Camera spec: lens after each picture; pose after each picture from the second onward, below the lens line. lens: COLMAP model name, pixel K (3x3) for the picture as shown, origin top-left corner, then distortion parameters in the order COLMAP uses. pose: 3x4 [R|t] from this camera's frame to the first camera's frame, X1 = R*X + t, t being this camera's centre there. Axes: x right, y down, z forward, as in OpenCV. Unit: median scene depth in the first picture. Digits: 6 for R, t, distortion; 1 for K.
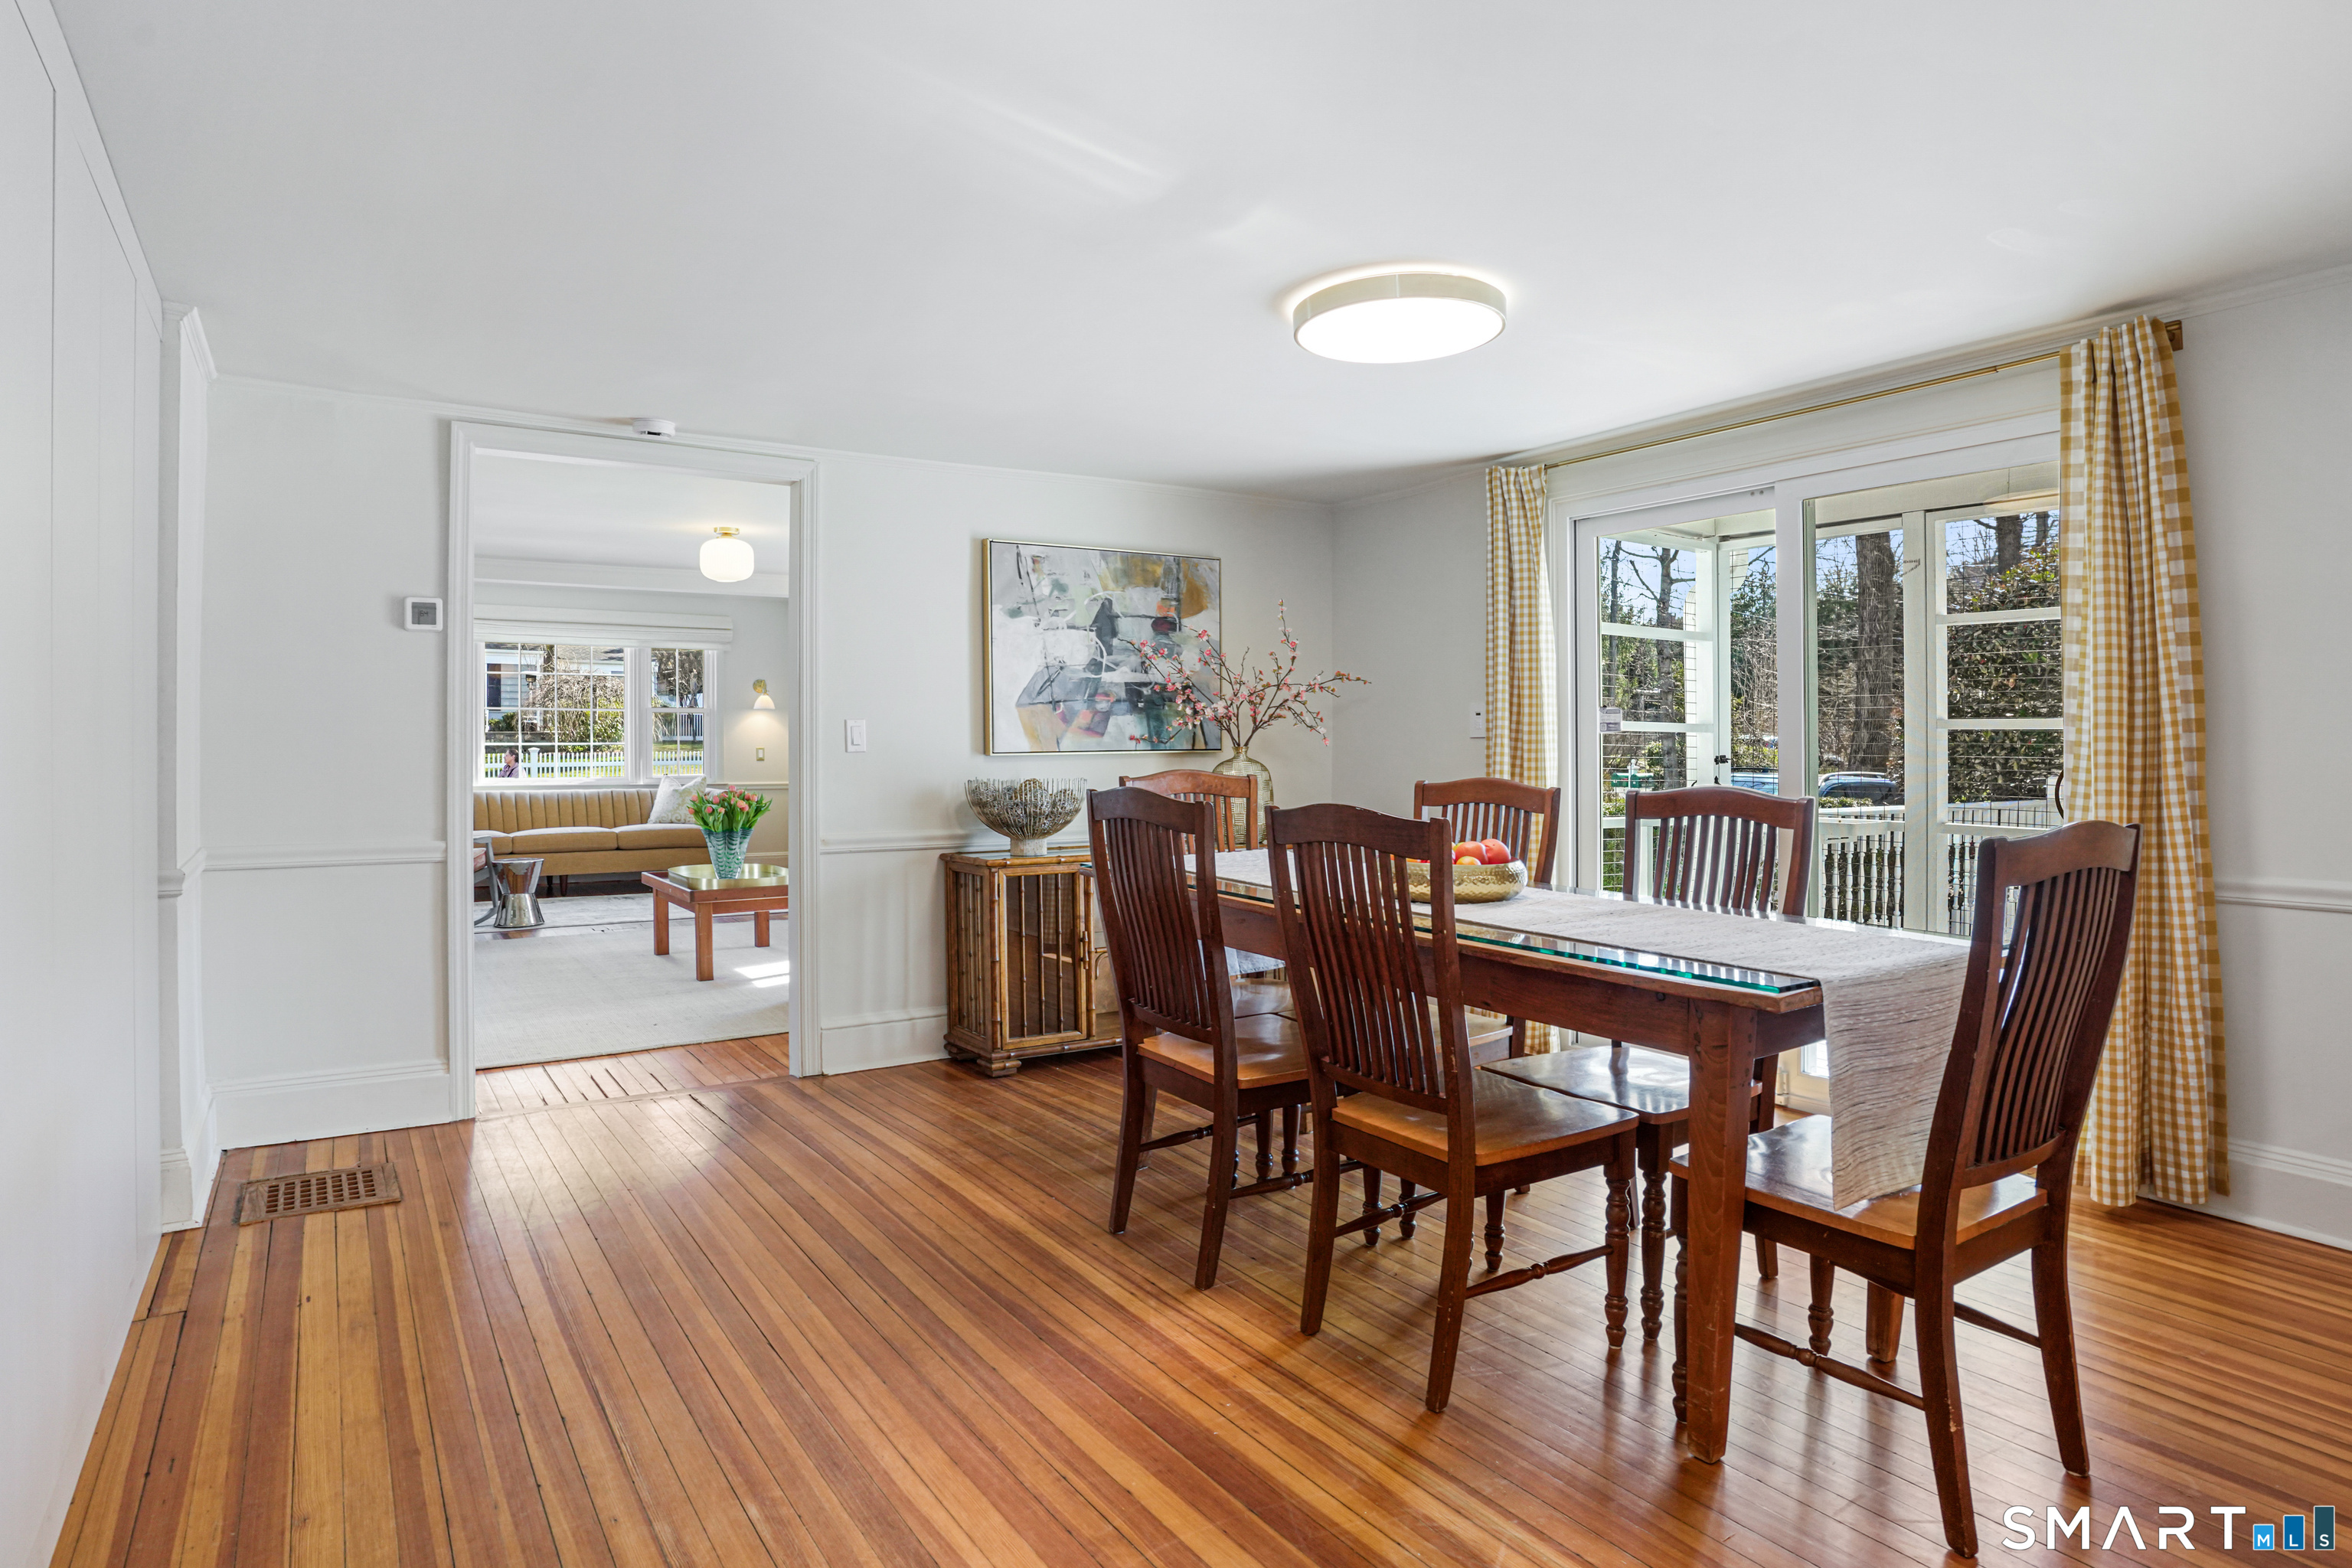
lens RADIAL K [[1335.0, 0, 1170.3], [0, 1335.0, 763.6], [0, 0, 1]] dist [-0.065195, 0.024611]
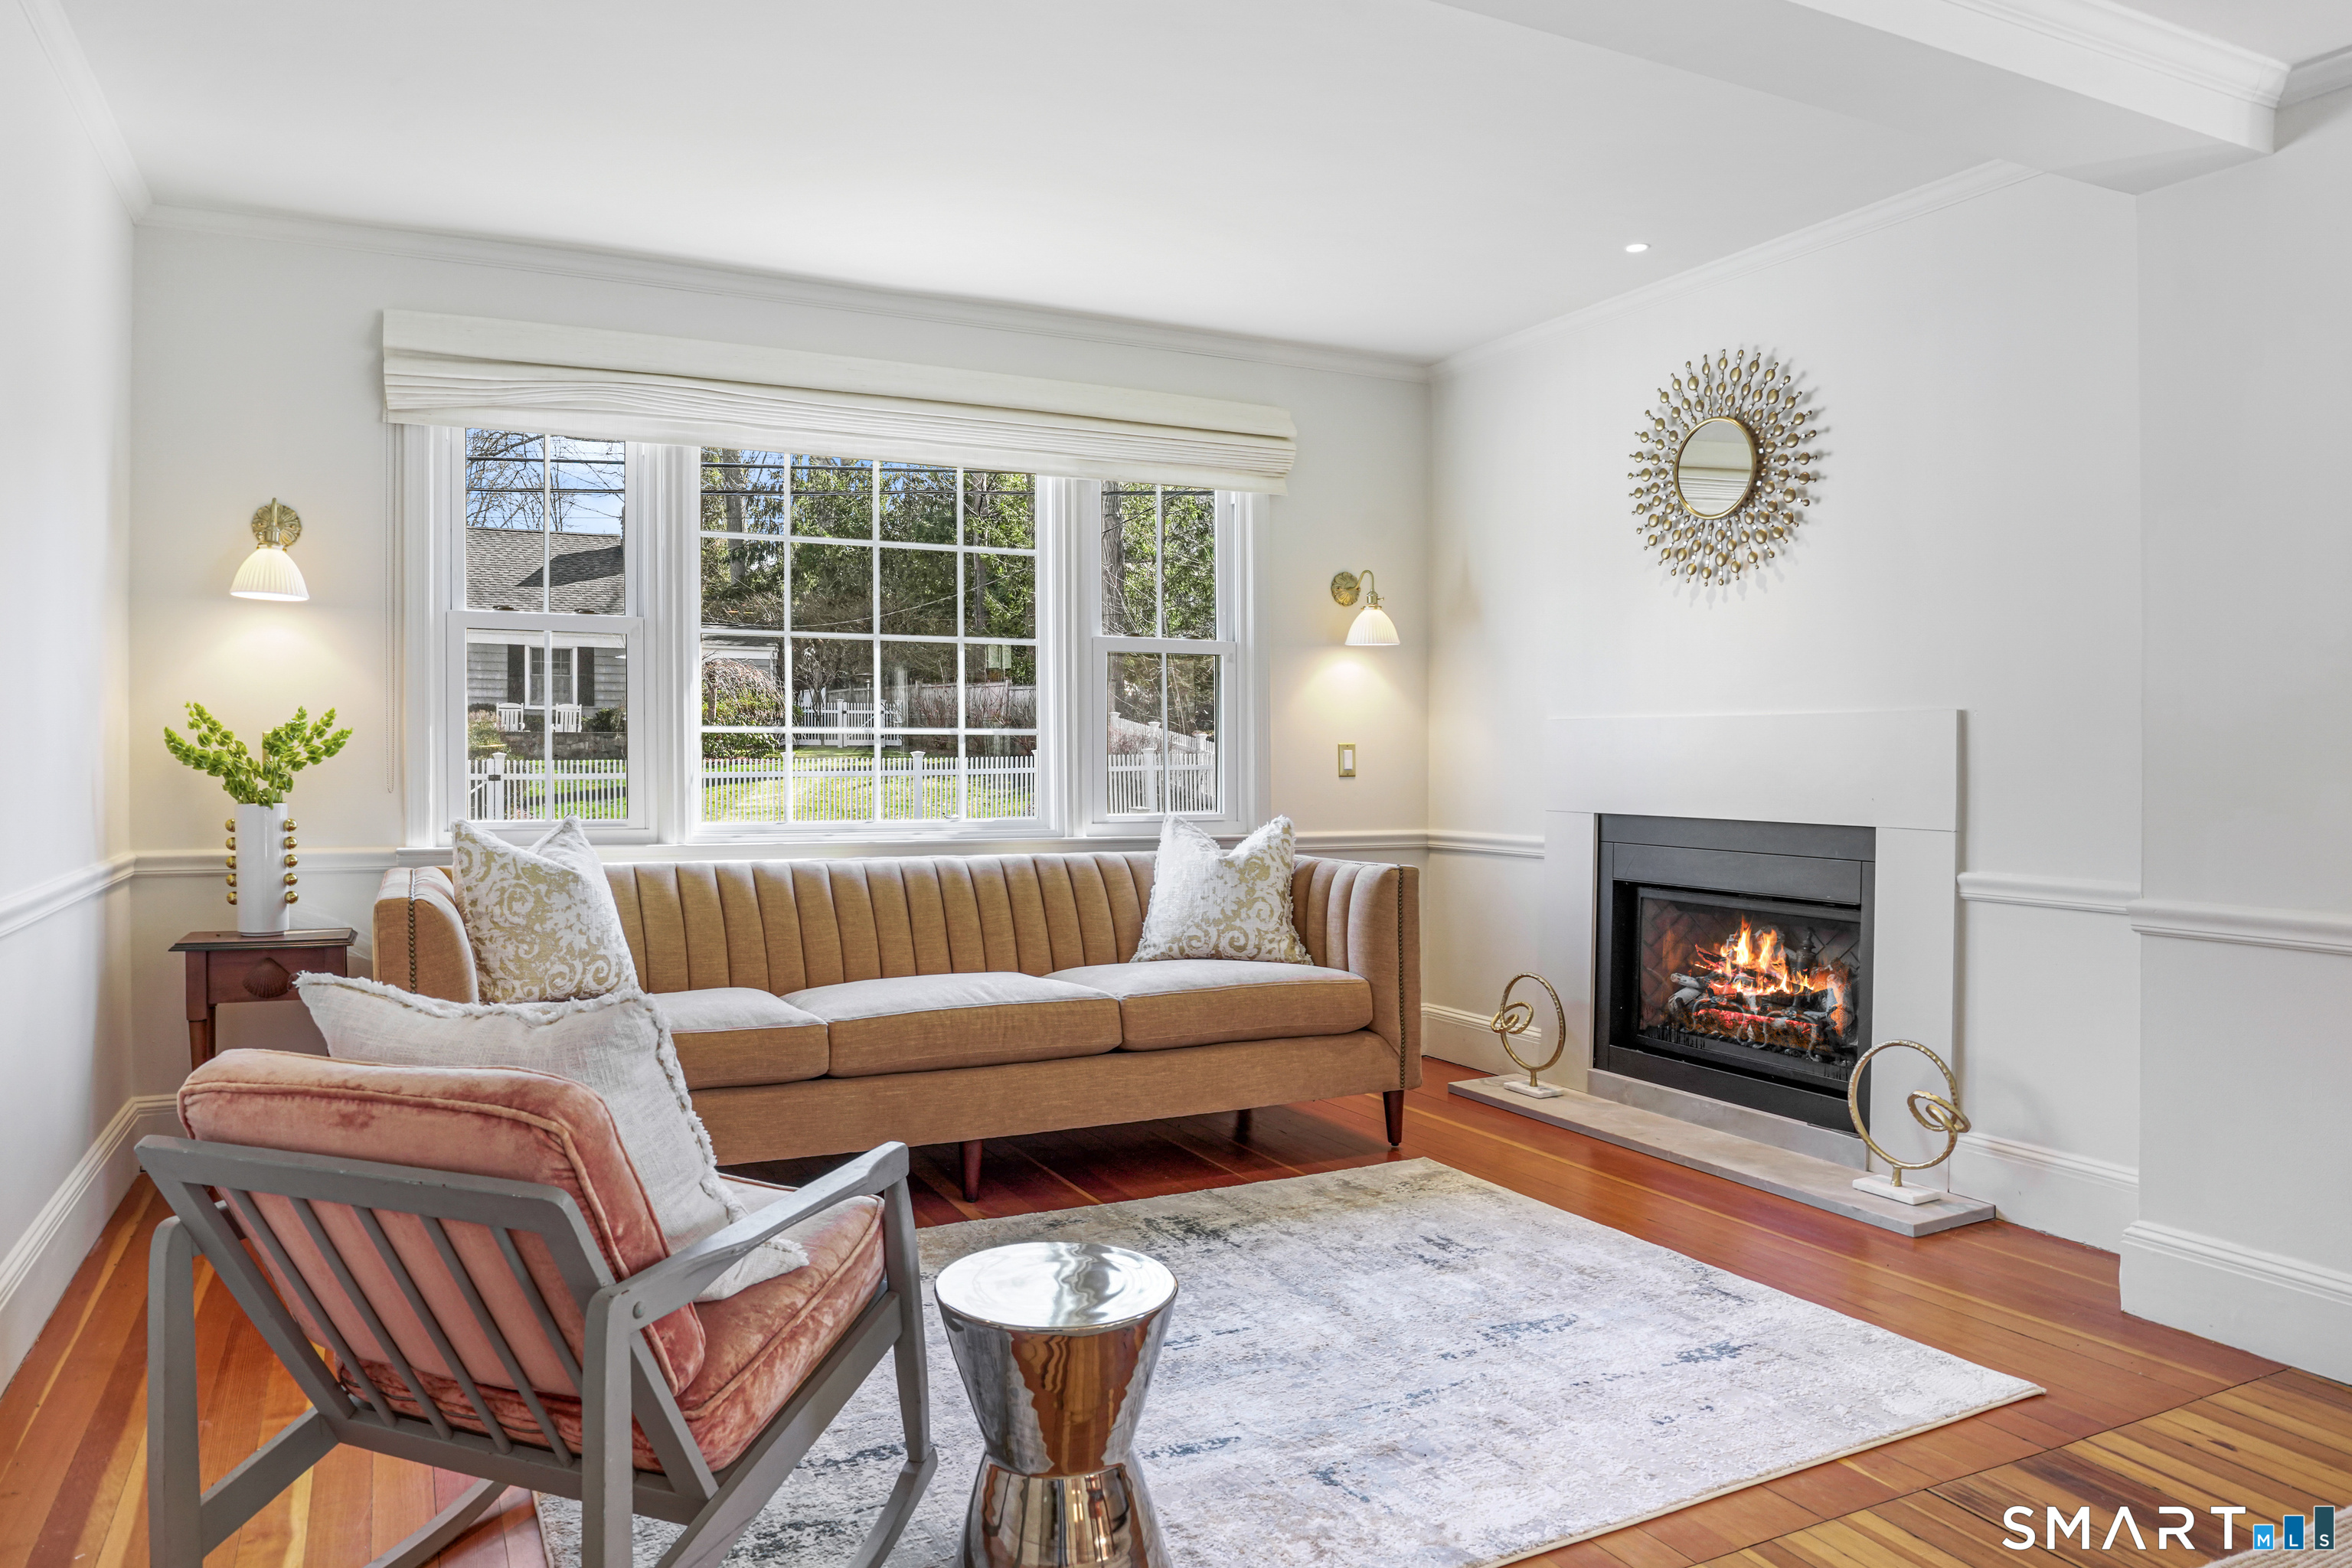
lens RADIAL K [[1554.1, 0, 1151.2], [0, 1554.1, 781.7], [0, 0, 1]] dist [-0.062443, 0.014291]
pose [[0.990706, 0.007226, -0.135826, -0.309510], [-0.006879, 0.999972, 0.003028, -0.002125], [0.135844, -0.002066, 0.990728, 0.546661]]
